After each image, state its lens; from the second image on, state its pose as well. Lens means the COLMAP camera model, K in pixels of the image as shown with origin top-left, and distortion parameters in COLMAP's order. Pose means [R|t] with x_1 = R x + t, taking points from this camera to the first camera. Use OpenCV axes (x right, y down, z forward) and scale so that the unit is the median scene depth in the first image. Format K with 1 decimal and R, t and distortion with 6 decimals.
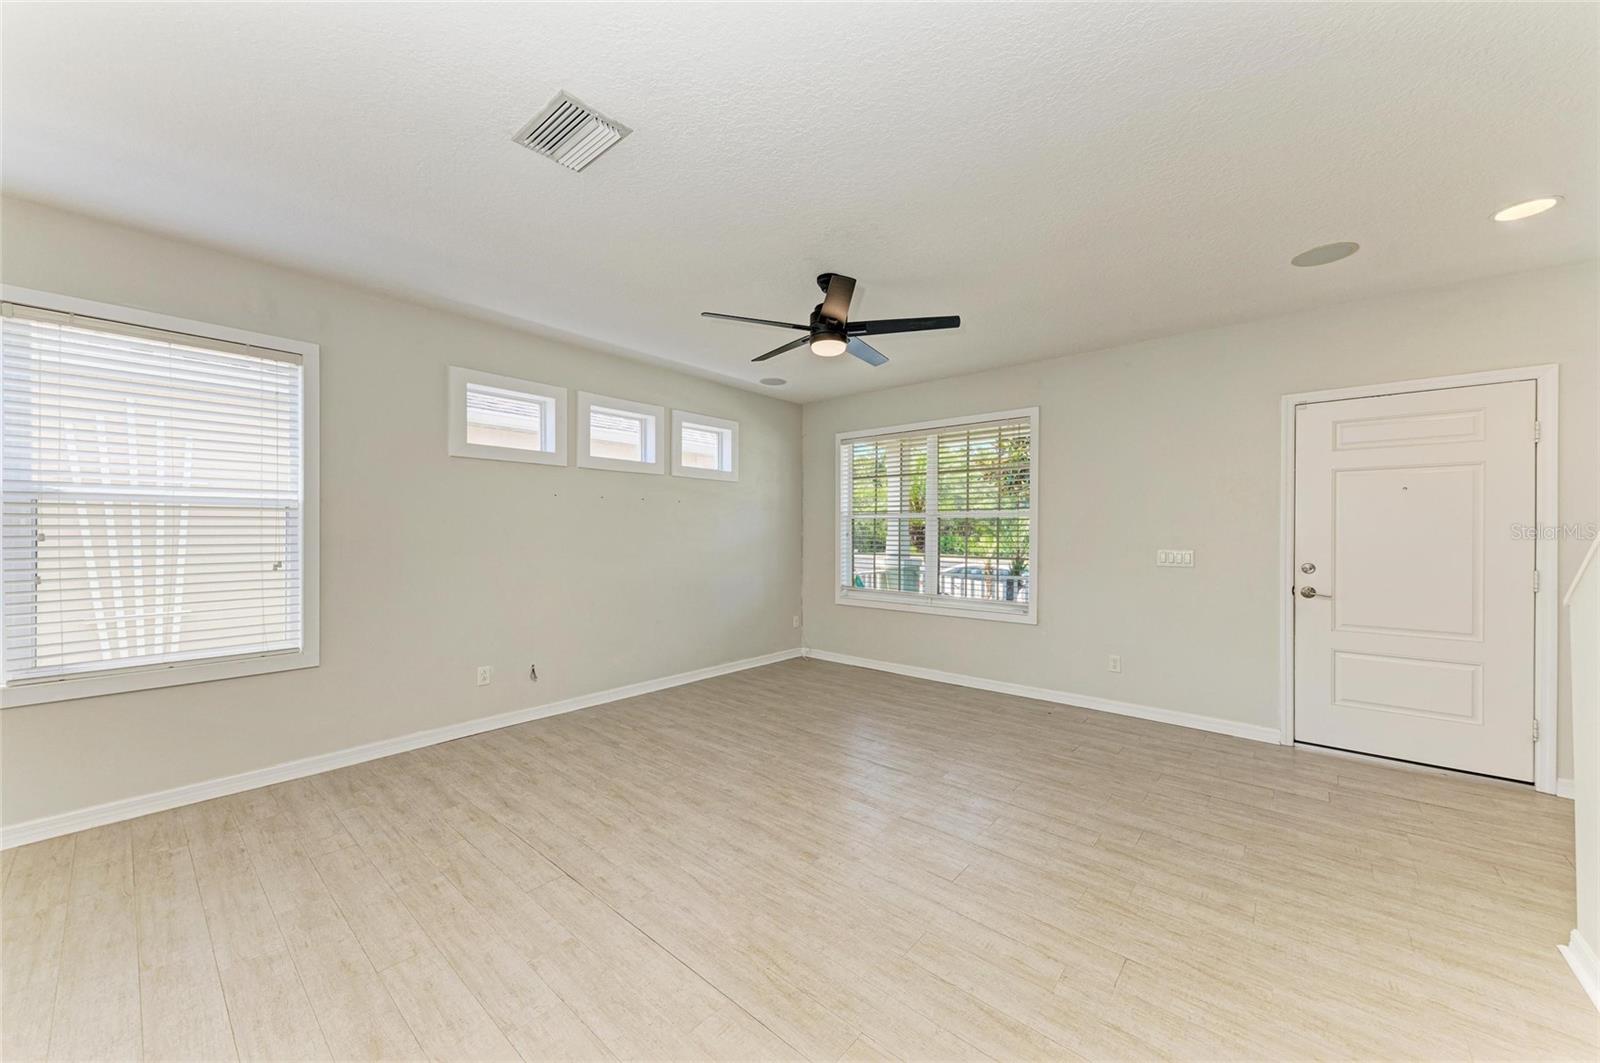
lens RADIAL K [[579.5, 0, 797.1], [0, 579.5, 535.9], [0, 0, 1]] dist [0.008207, -0.003296]
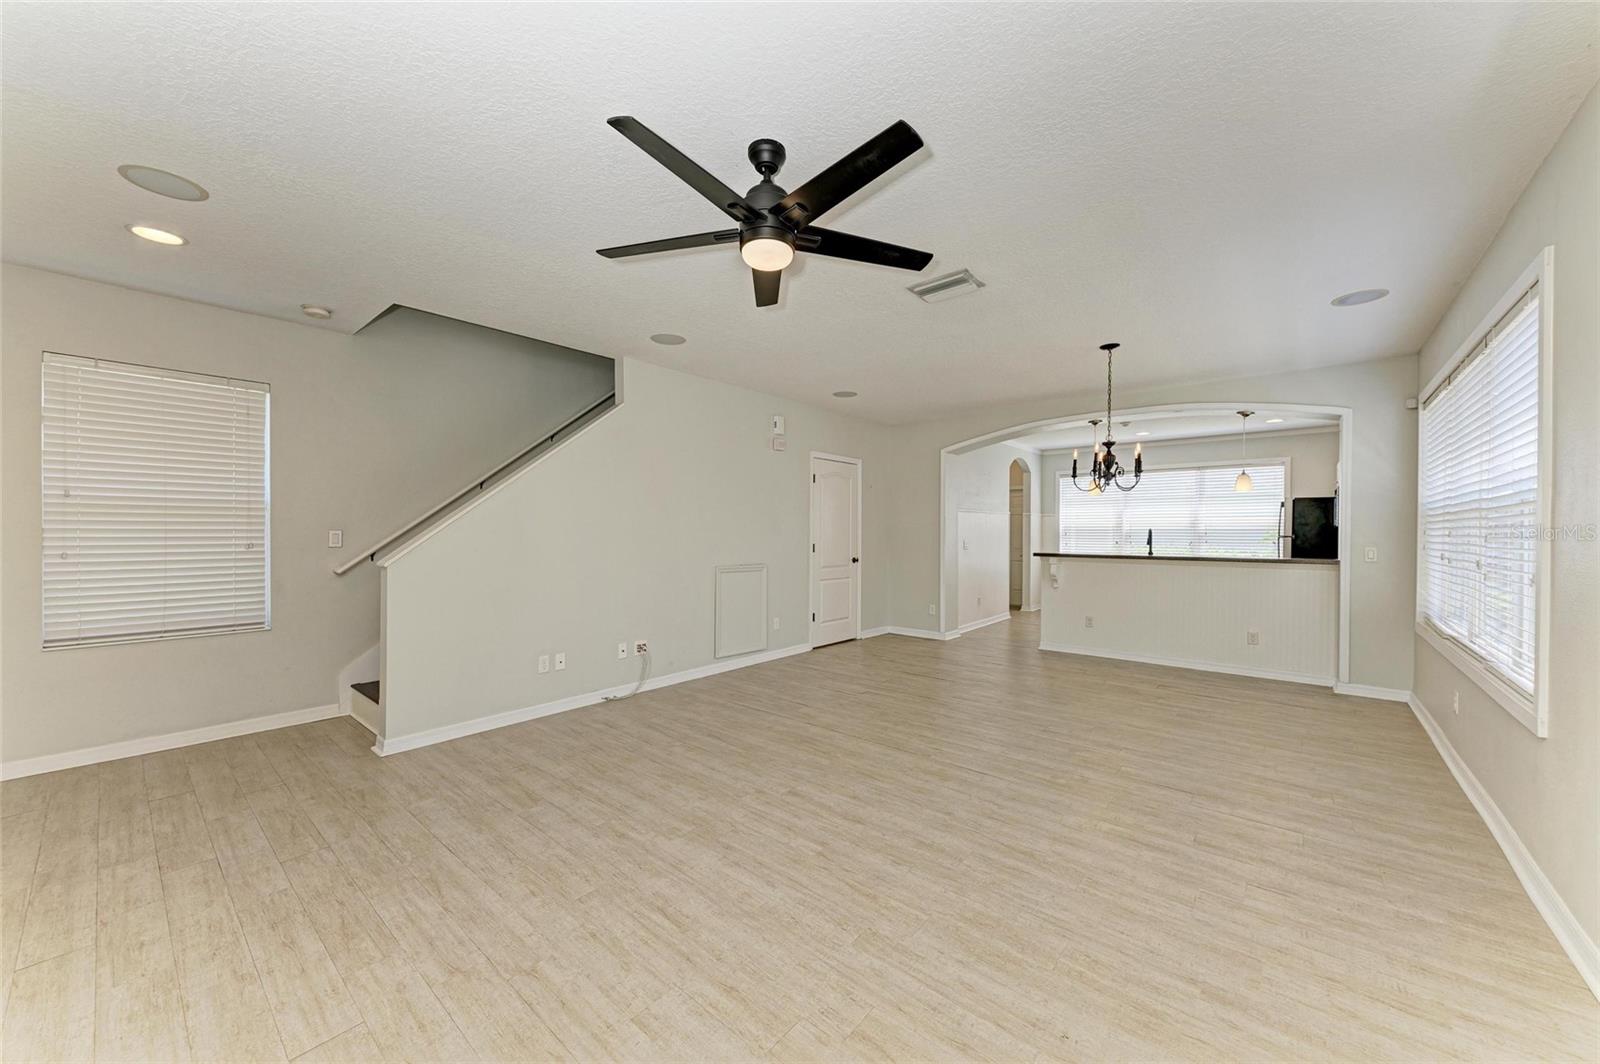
lens RADIAL K [[579.5, 0, 795.7], [0, 579.5, 533.9], [0, 0, 1]] dist [0.008207, -0.003296]
pose [[-0.999973, -0.007281, -0.001057, 0.018709], [-0.007294, 0.999888, 0.013040, -0.009381], [0.000962, 0.013047, -0.999914, 1.656514]]
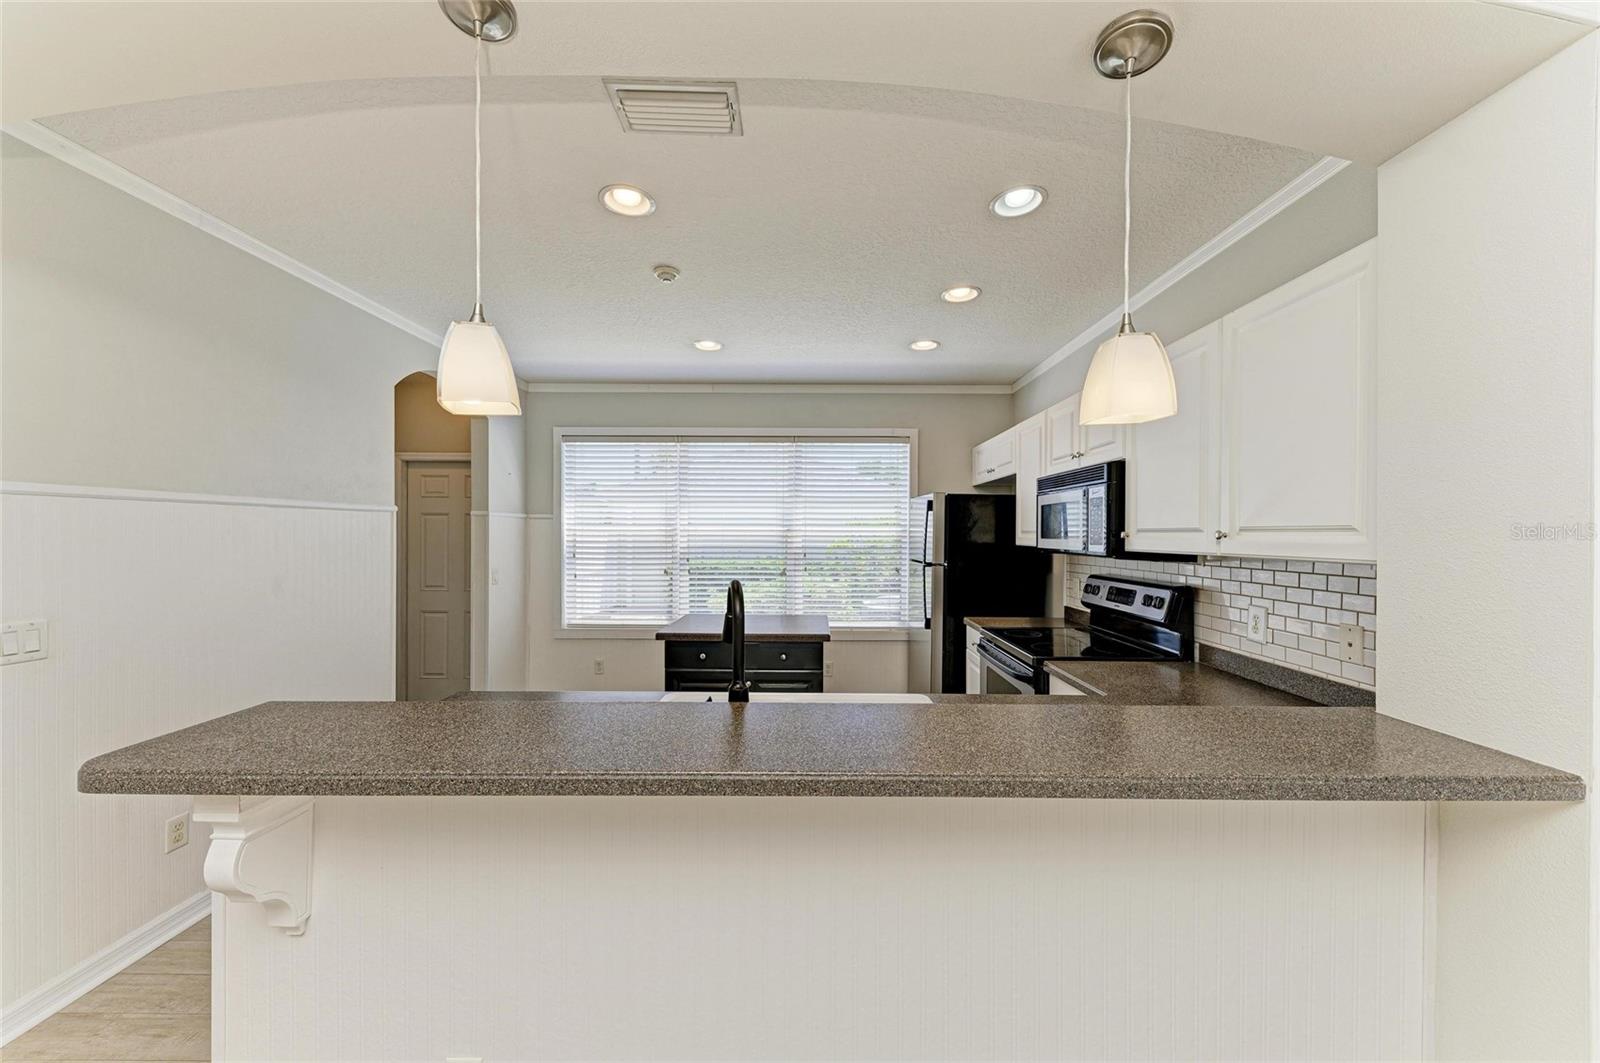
lens RADIAL K [[579.5, 0, 791.8], [0, 579.5, 534.8], [0, 0, 1]] dist [0.008207, -0.003296]
pose [[-0.775809, -0.006799, -0.630932, -0.905241], [-0.013296, 0.999896, 0.005574, -0.050284], [0.630828, 0.012713, -0.775818, 0.116800]]
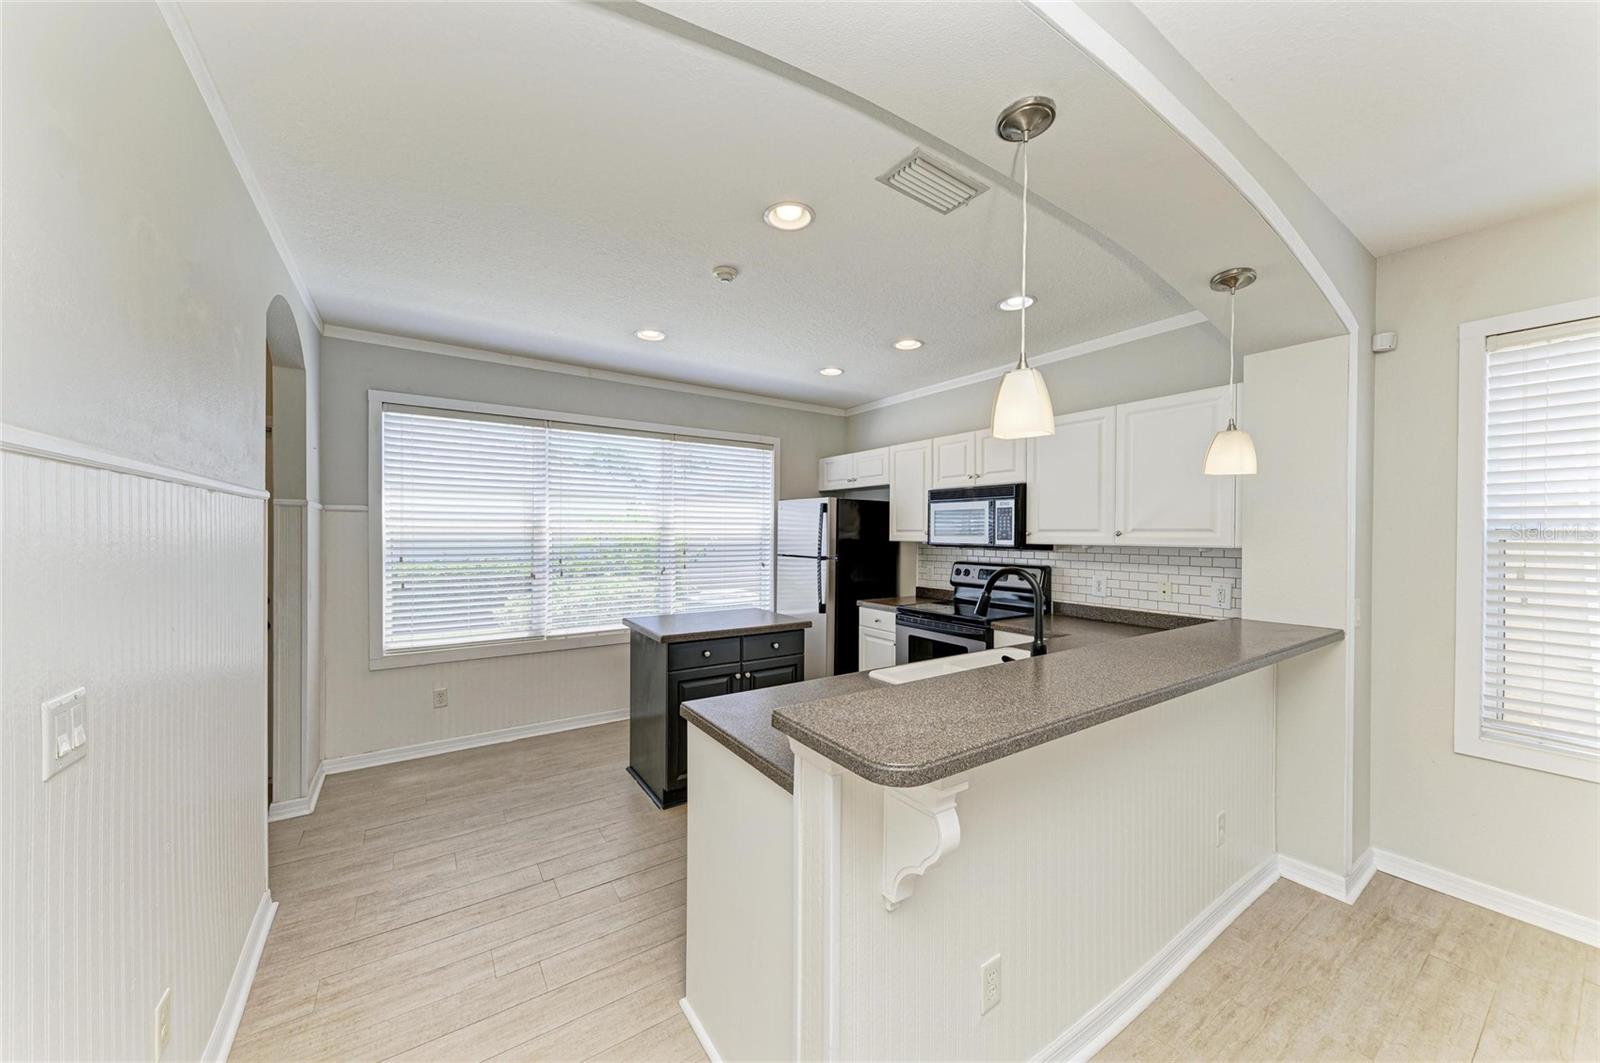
lens RADIAL K [[579.5, 0, 805.0], [0, 579.5, 533.7], [0, 0, 1]] dist [0.008207, -0.003296]
pose [[-0.265027, -0.004991, -0.964228, -0.497441], [-0.014825, 0.999889, -0.001101, -0.042724], [0.964127, 0.014003, -0.265072, -0.325903]]
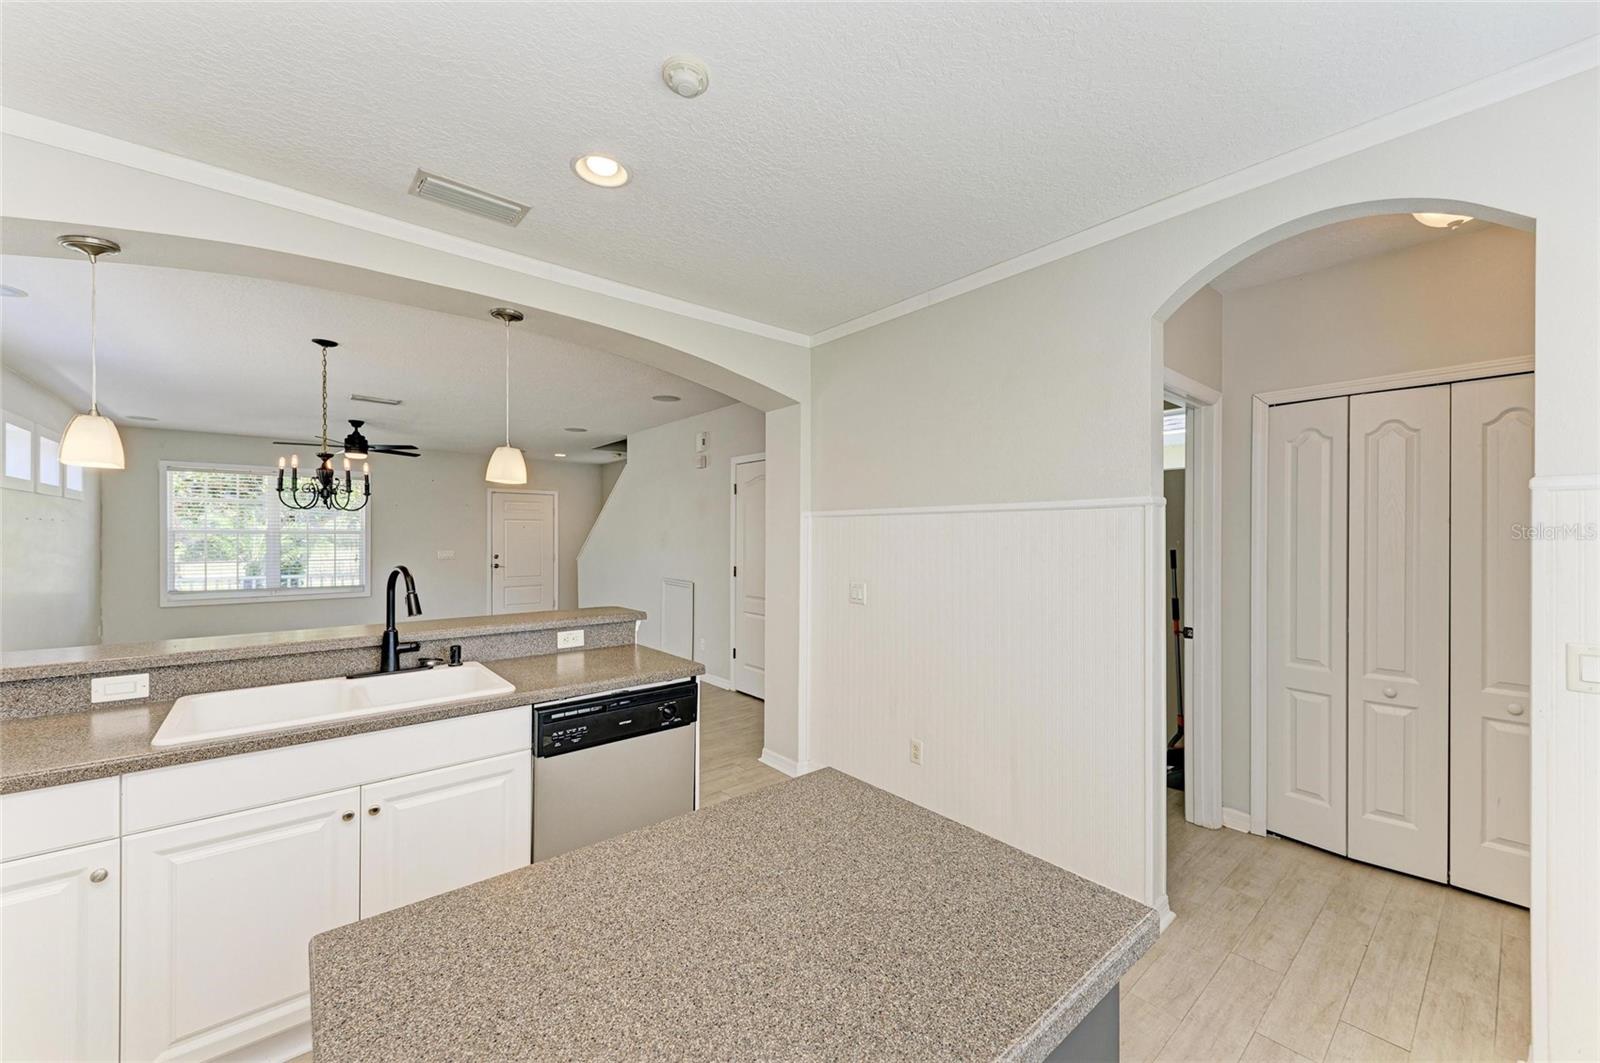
lens RADIAL K [[609.1, 0, 806.1], [0, 609.1, 535.6], [0, 0, 1]] dist [0.009180, -0.003678]
pose [[0.148404, -0.005207, 0.988913, -1.804482], [0.004839, 0.999978, 0.004540, -0.047842], [-0.988915, 0.004112, 0.148426, -0.858099]]
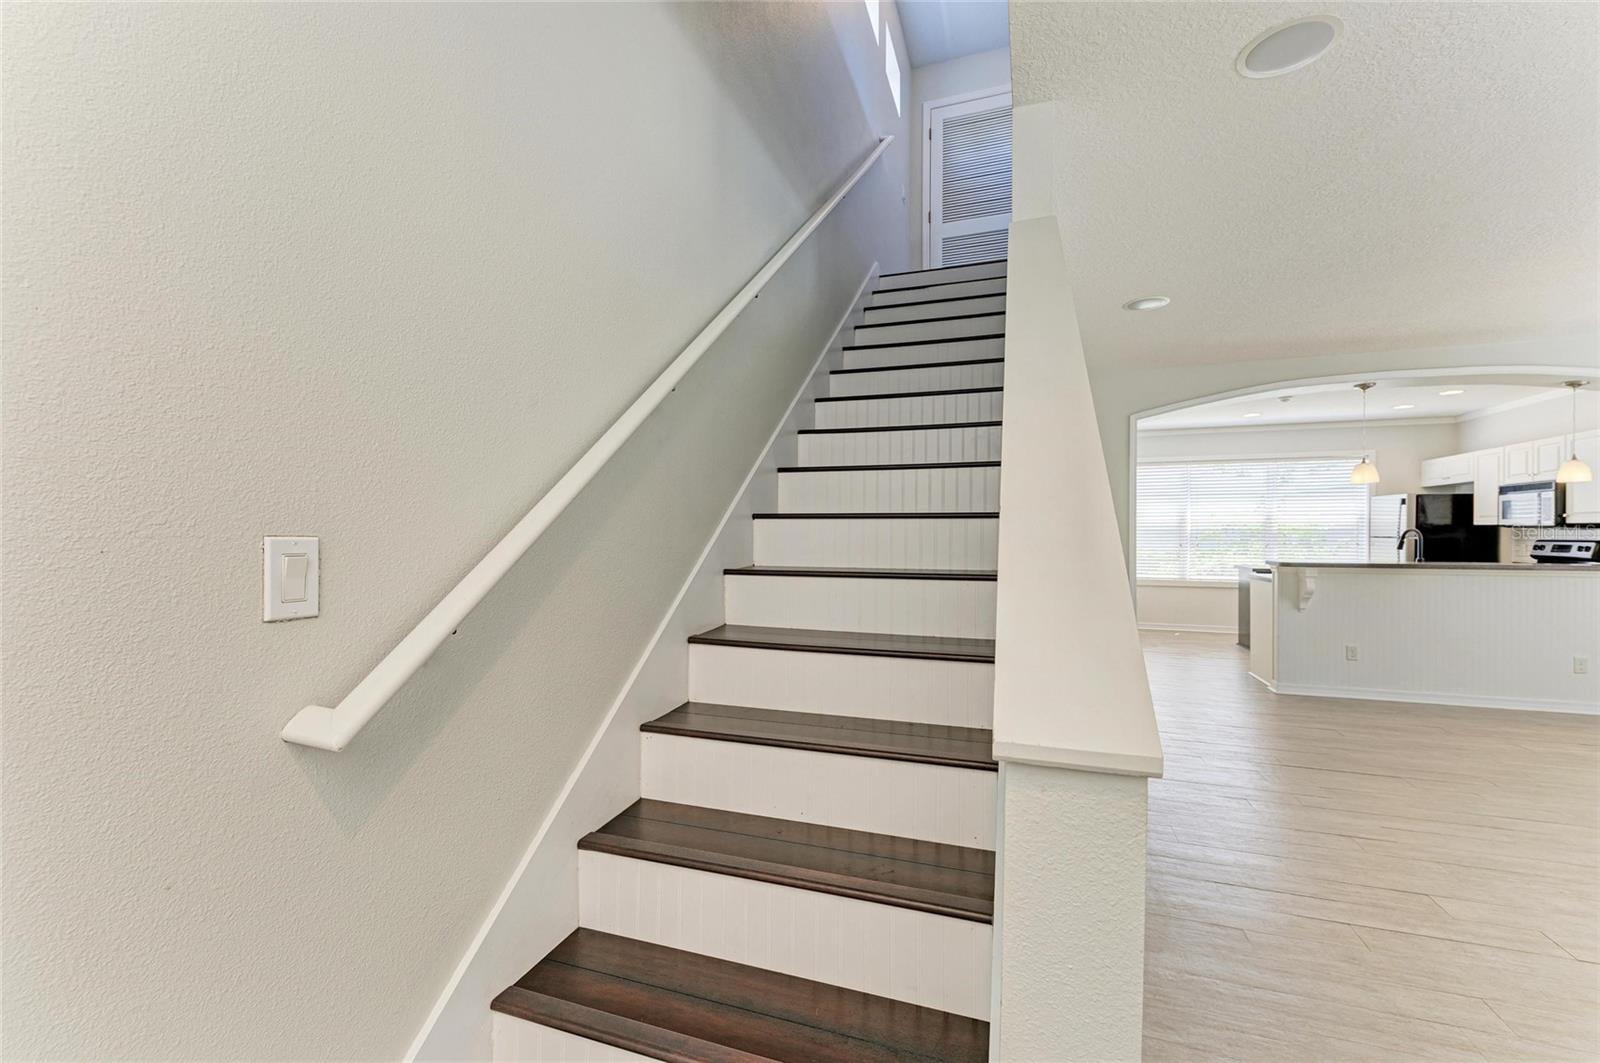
lens RADIAL K [[652.0, 0, 786.4], [0, 652.0, 531.9], [0, 0, 1]] dist [-0.001390, -0.002006]
pose [[-0.936320, -0.005838, -0.351099, 0.932263], [-0.008438, 0.999947, 0.005875, 0.001980], [0.351046, 0.008464, -0.936320, 0.724762]]
